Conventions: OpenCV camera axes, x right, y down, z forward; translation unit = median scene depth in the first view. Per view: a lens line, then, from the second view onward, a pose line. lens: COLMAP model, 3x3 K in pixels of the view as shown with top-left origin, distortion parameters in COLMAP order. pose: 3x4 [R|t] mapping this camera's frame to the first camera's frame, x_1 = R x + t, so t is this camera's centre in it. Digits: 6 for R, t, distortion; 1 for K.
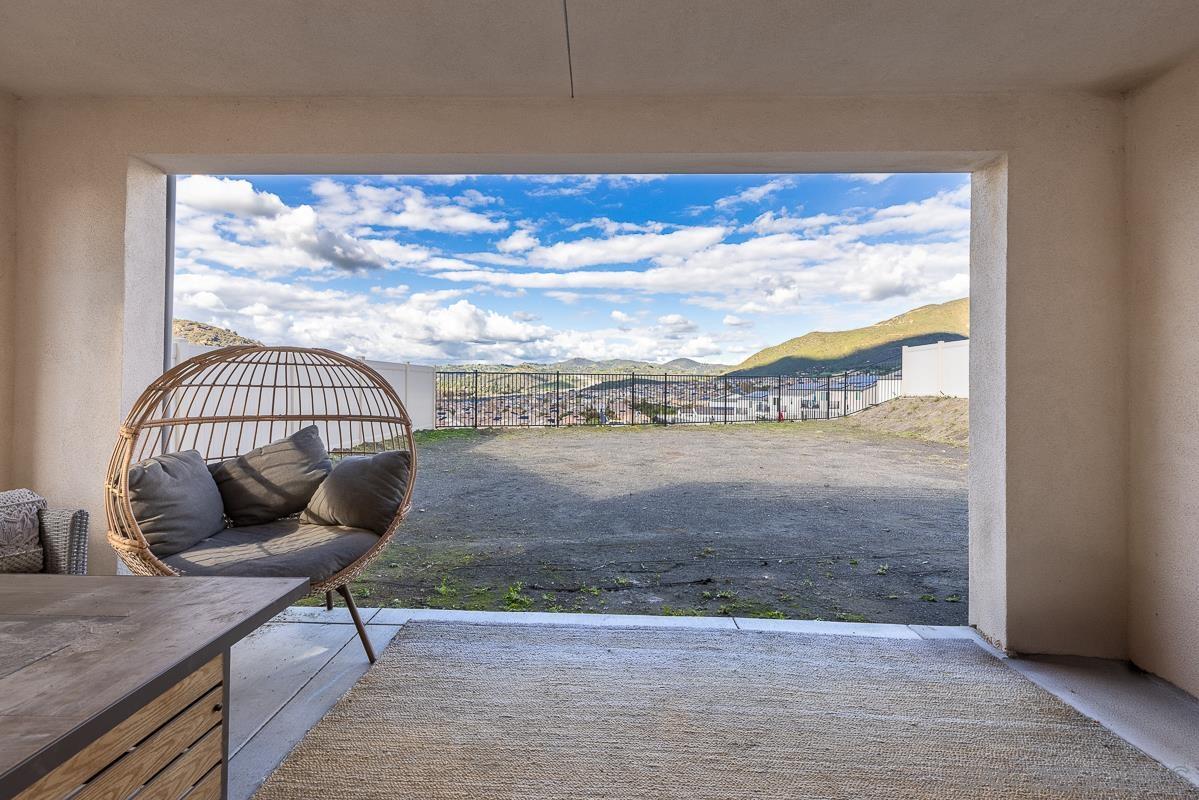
lens RADIAL K [[551.3, 0, 596.2], [0, 551.3, 421.8], [0, 0, 1]] dist [0.003915, 0.000099]
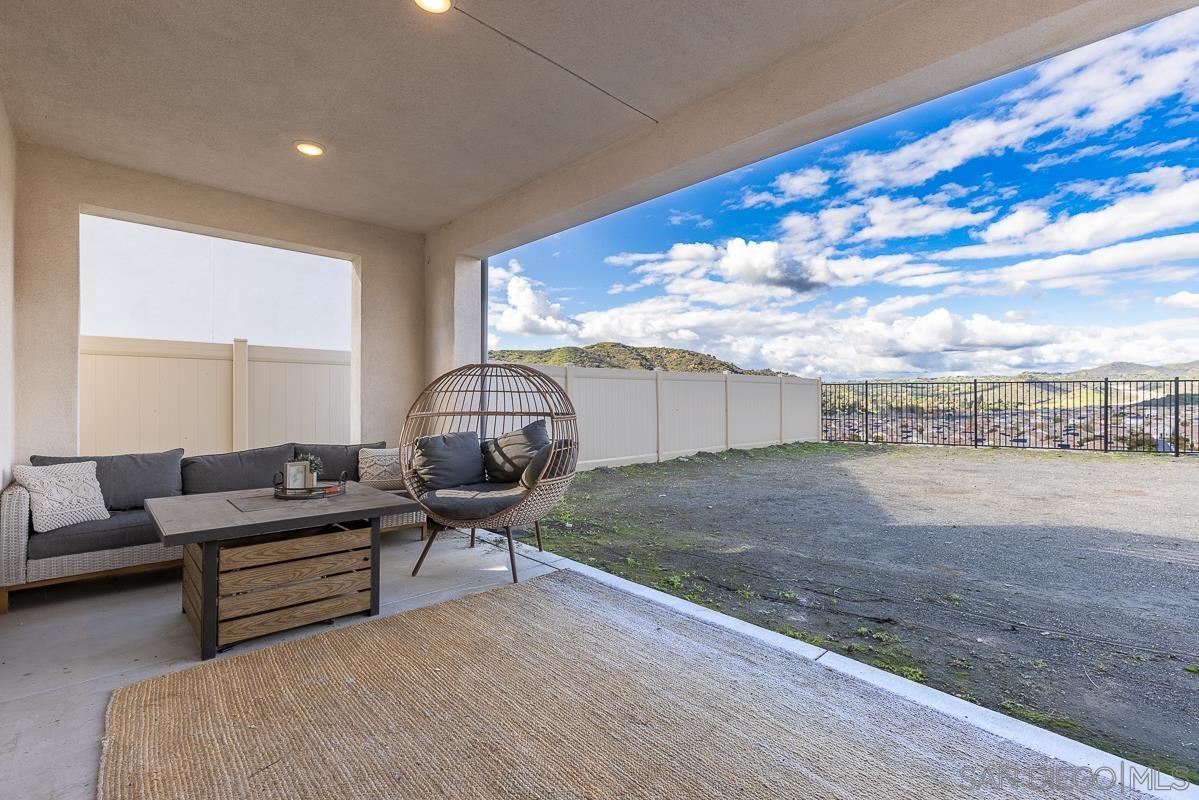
lens RADIAL K [[543.4, 0, 599.5], [0, 543.4, 400.0], [0, 0, 1]] dist [0.000544, -0.000059]
pose [[0.702699, -0.003931, -0.711477, 0.527740], [-0.044352, 0.997798, -0.049318, 0.015152], [0.710104, 0.066211, 0.700977, 0.097676]]
